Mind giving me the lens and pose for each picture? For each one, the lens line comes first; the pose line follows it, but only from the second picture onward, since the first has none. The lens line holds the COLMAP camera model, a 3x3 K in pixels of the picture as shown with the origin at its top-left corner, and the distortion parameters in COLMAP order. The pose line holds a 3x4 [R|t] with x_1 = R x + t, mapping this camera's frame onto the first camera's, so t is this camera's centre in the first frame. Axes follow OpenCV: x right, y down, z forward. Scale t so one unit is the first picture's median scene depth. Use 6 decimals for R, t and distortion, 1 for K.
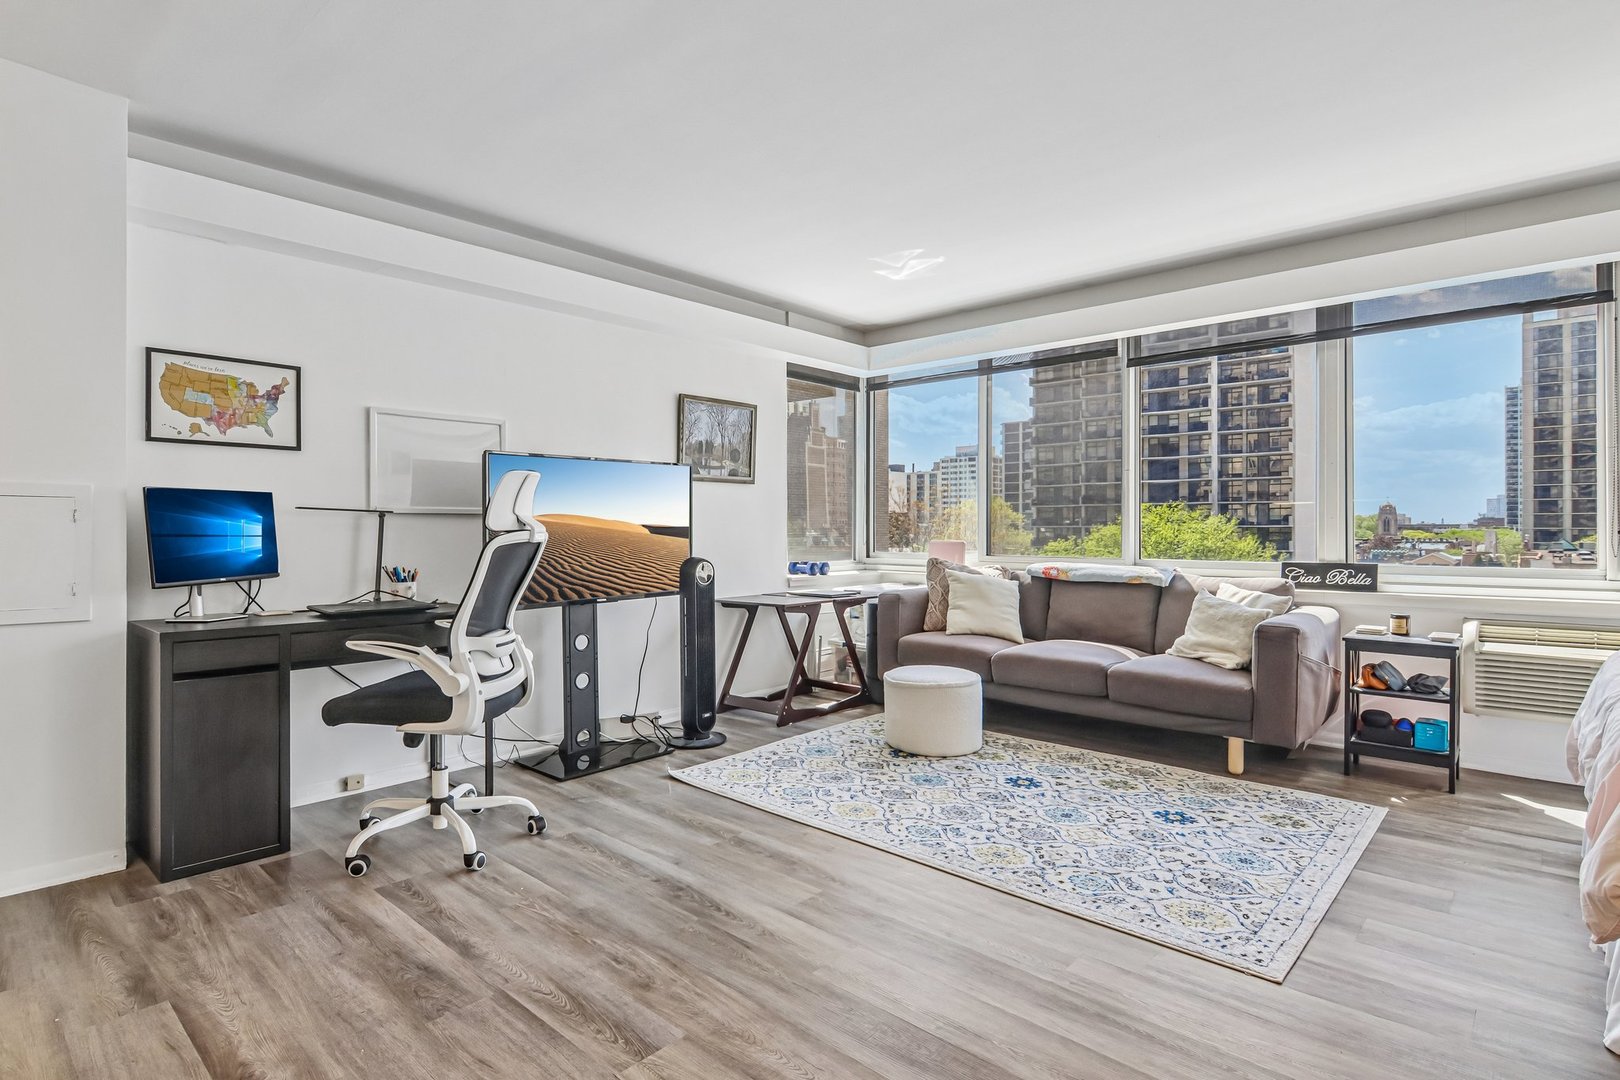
lens RADIAL K [[829.3, 0, 804.6], [0, 829.3, 527.0], [0, 0, 1]] dist [0.005161, -0.013696]
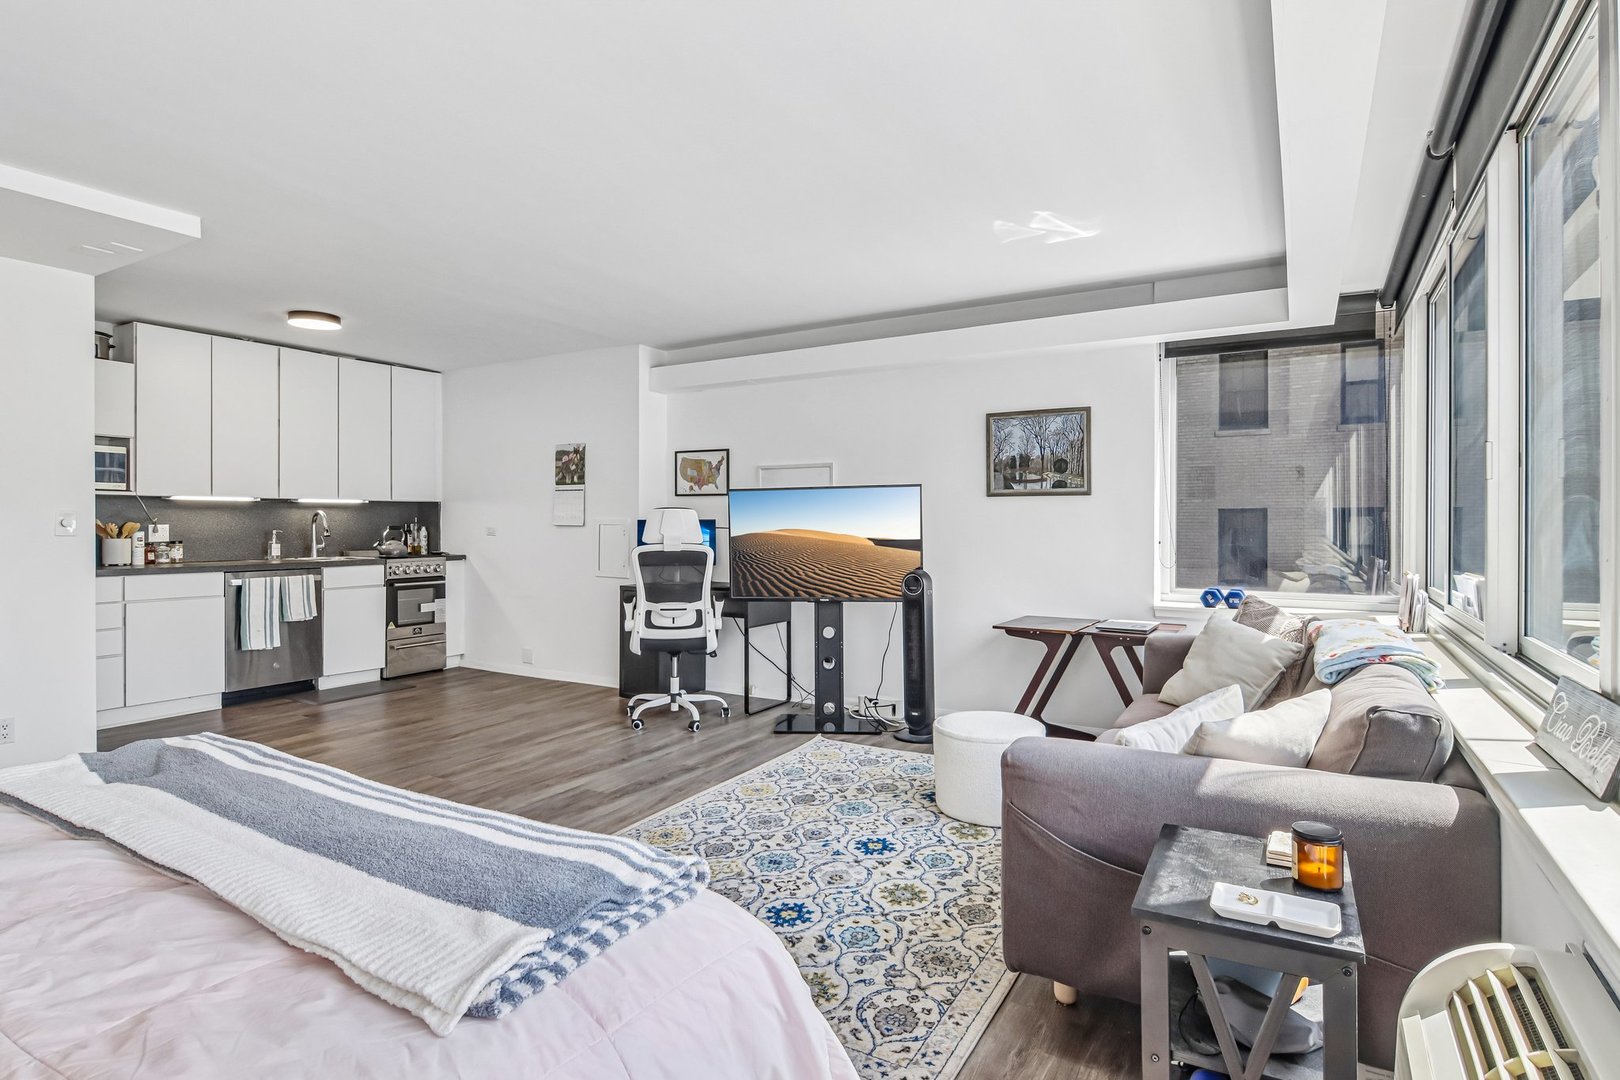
lens RADIAL K [[831.3, 0, 799.0], [0, 831.3, 523.3], [0, 0, 1]] dist [0.002340, -0.000888]
pose [[0.193456, 0.002324, -0.981106, 1.084811], [0.000900, 0.999996, 0.002546, -0.033630], [0.981108, -0.001376, 0.193454, 0.737048]]
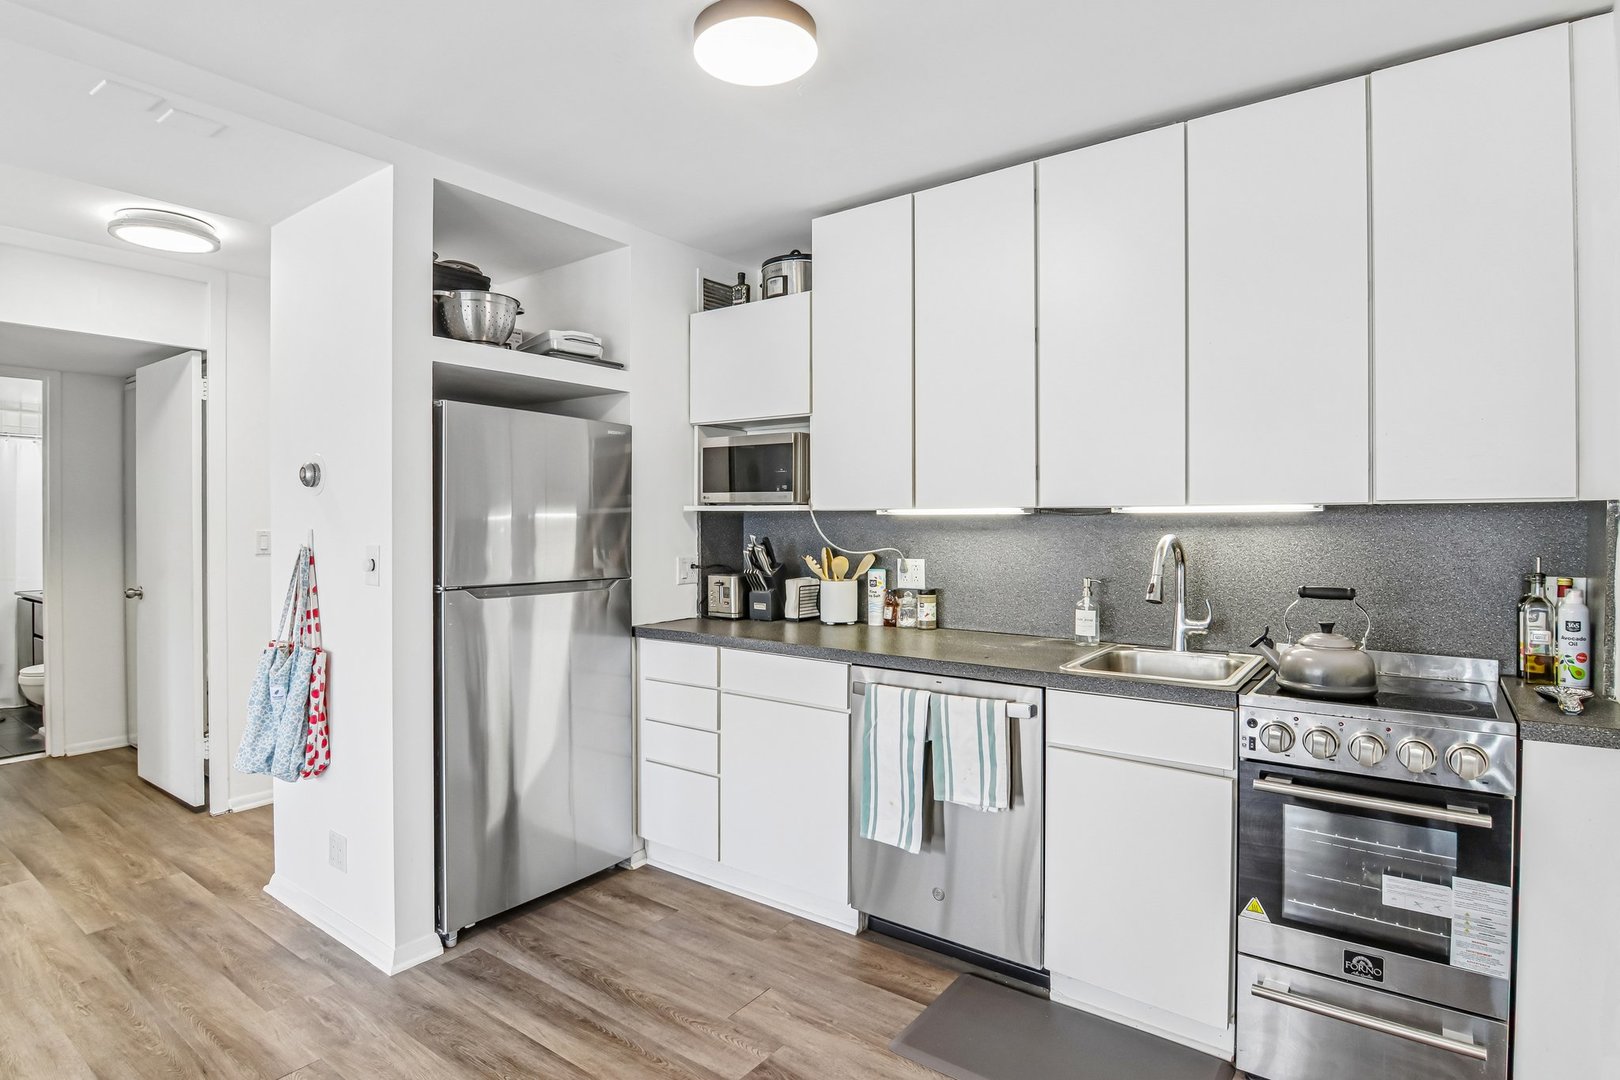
lens RADIAL K [[829.3, 0, 804.6], [0, 829.3, 527.0], [0, 0, 1]] dist [0.005161, -0.013696]
pose [[-0.995358, 0.001340, -0.096236, -0.485418], [0.001039, 0.999994, 0.003181, -0.066025], [0.096240, 0.003067, -0.995353, 0.739871]]
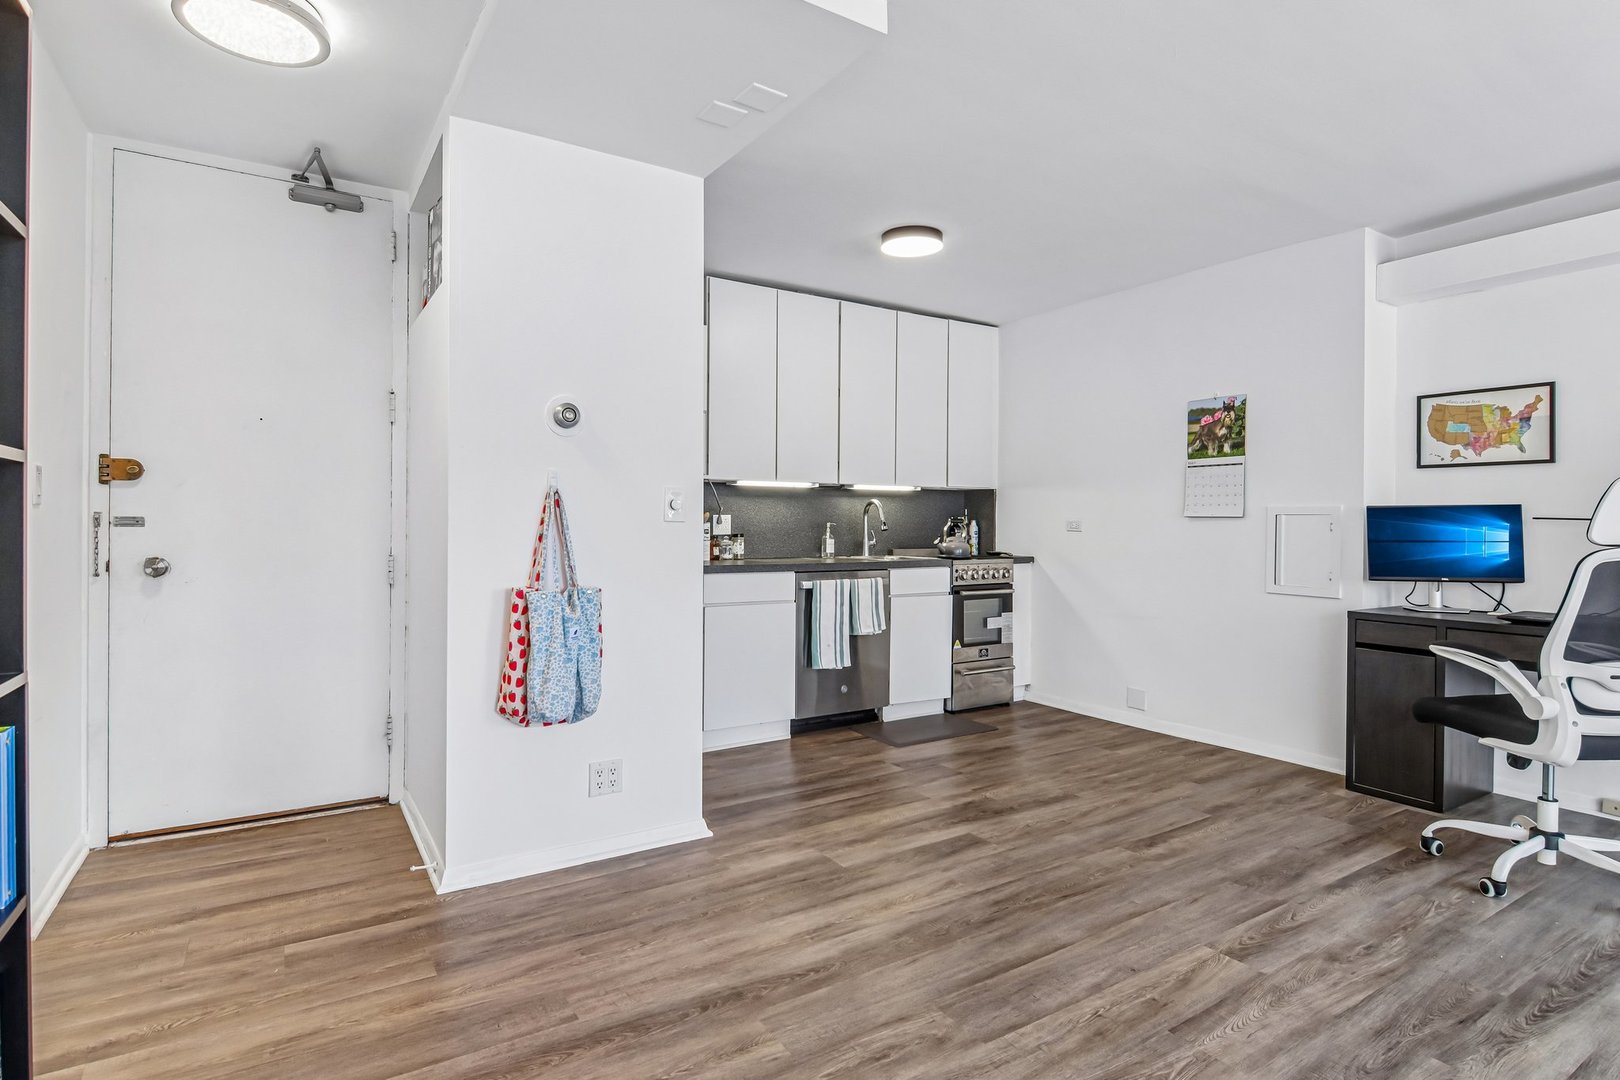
lens RADIAL K [[831.3, 0, 799.0], [0, 831.3, 523.3], [0, 0, 1]] dist [0.002340, -0.000888]
pose [[-0.264576, -0.002321, -0.964362, 0.588259], [-0.001488, 0.999997, -0.001999, -0.011844], [0.964364, 0.000906, -0.264579, 0.337032]]
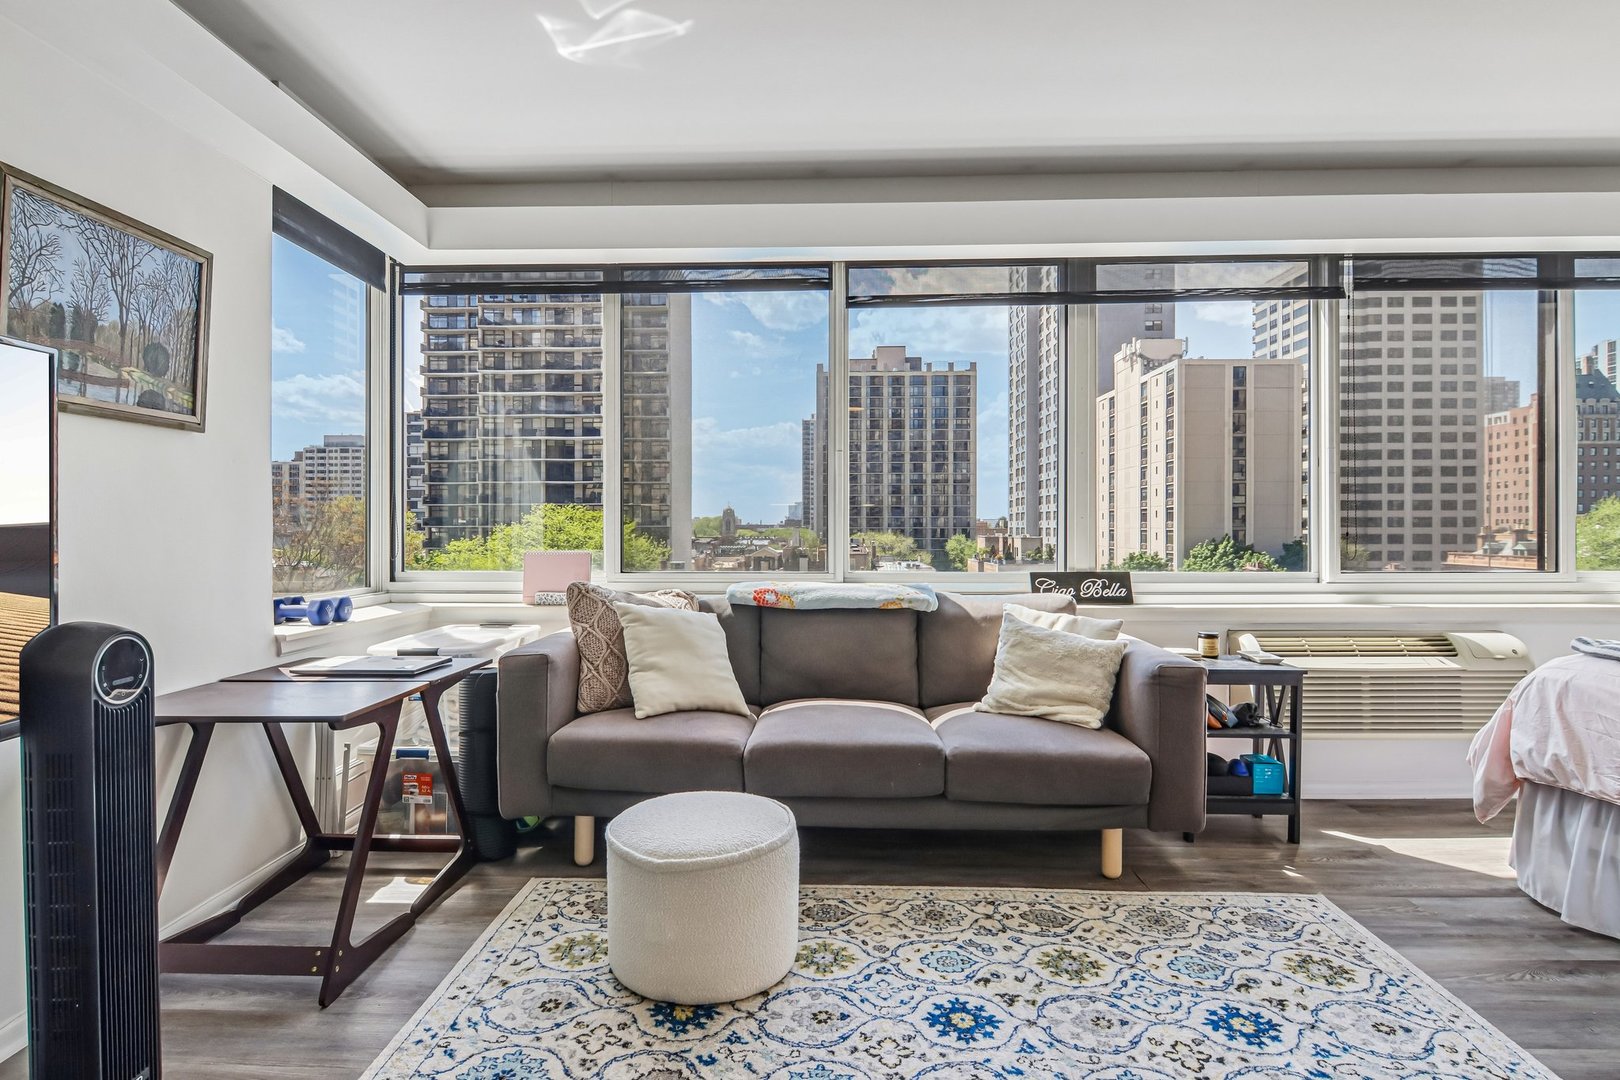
lens RADIAL K [[829.3, 0, 804.6], [0, 829.3, 527.0], [0, 0, 1]] dist [0.005161, -0.013696]
pose [[0.760909, 0.000119, 0.648858, -0.147166], [-0.000303, 1.000000, 0.000173, -0.002308], [-0.648858, -0.000328, 0.760909, 0.654400]]
